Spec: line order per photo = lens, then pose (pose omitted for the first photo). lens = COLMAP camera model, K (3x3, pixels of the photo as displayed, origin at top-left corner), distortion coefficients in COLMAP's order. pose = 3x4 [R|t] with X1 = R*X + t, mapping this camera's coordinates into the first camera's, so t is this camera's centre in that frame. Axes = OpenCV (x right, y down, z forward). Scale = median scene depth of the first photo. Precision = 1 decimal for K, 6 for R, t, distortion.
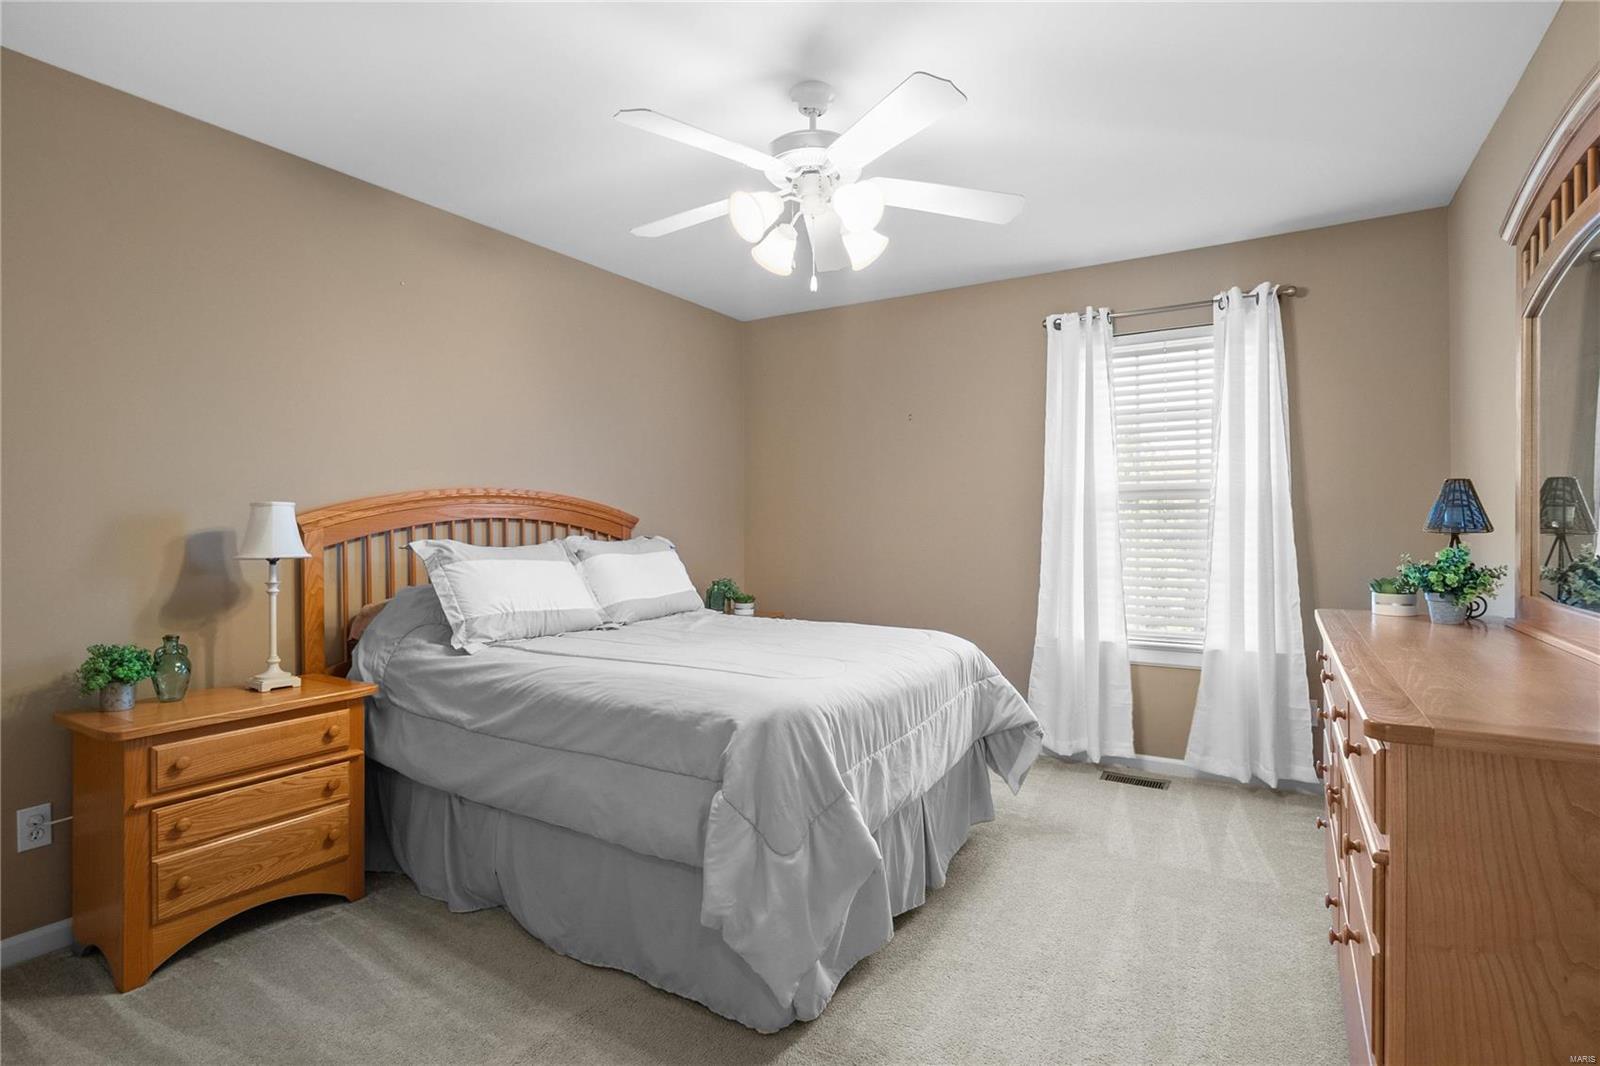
lens RADIAL K [[760.4, 0, 800.0], [0, 760.4, 533.7], [0, 0, 1]] dist [-0.005516, -0.000127]
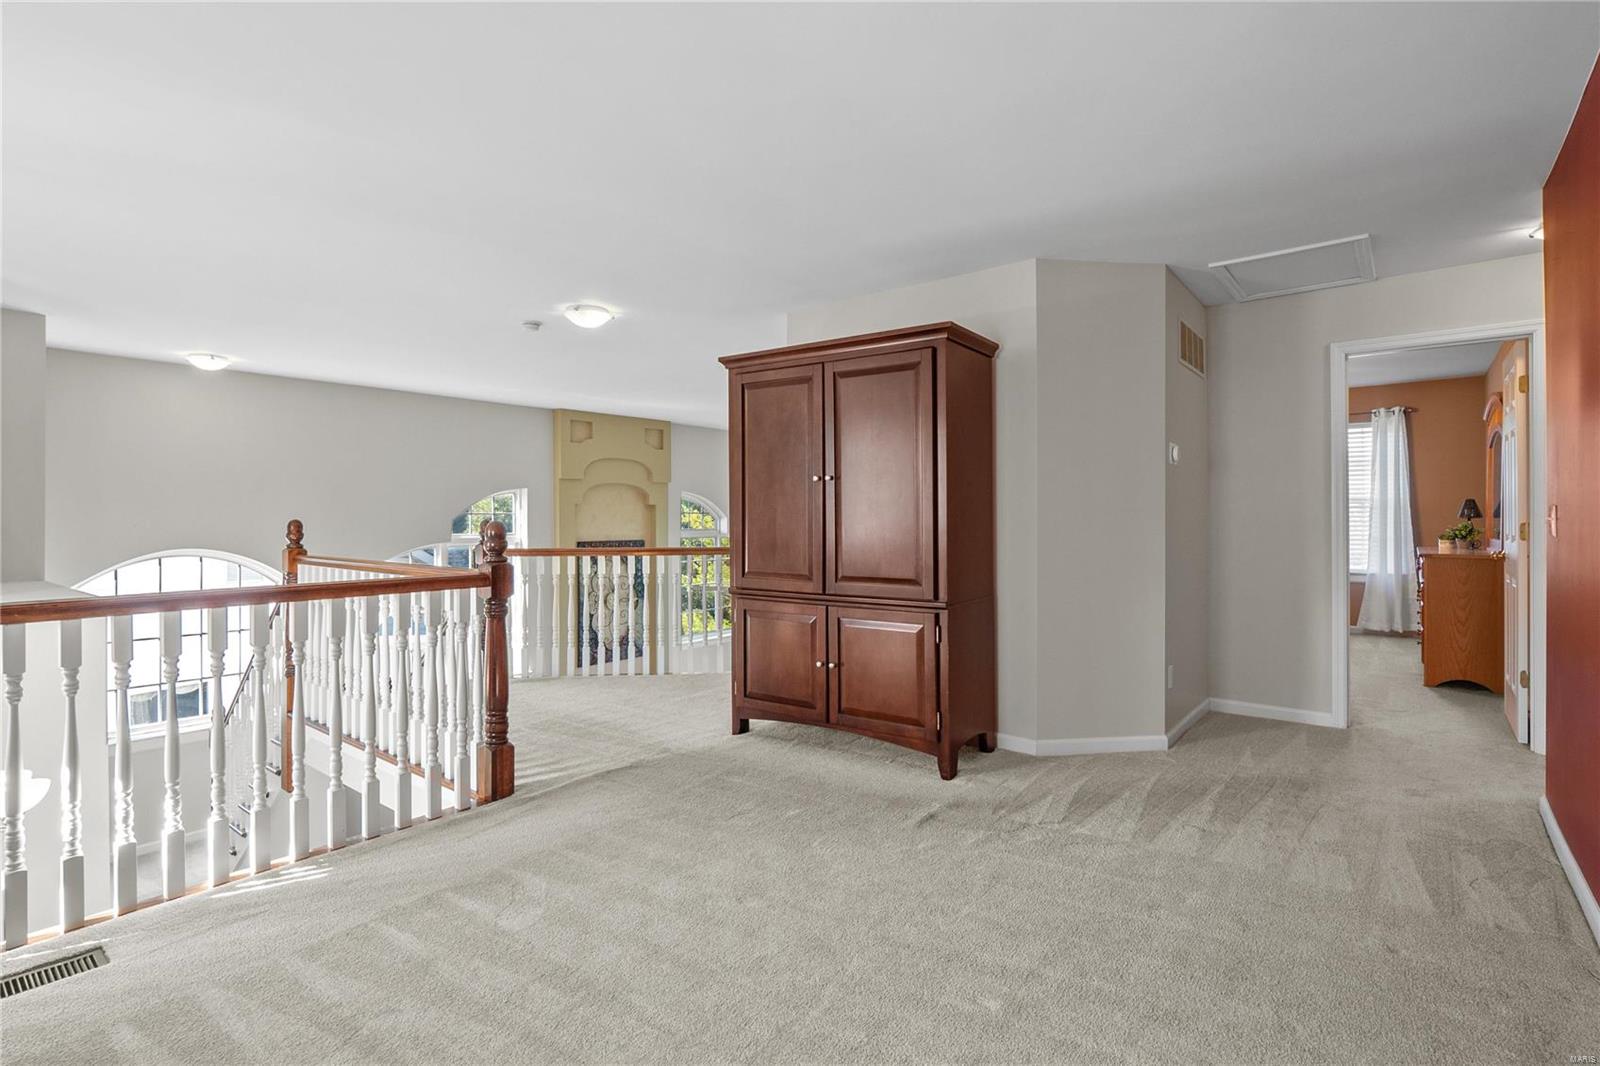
lens RADIAL K [[760.4, 0, 801.7], [0, 760.4, 527.1], [0, 0, 1]] dist [-0.005516, -0.000127]
pose [[0.994397, 0.002752, -0.105675, -0.891585], [-0.002773, 0.999996, -0.000052, 0.023911], [0.105675, 0.000344, 0.994401, -1.398098]]
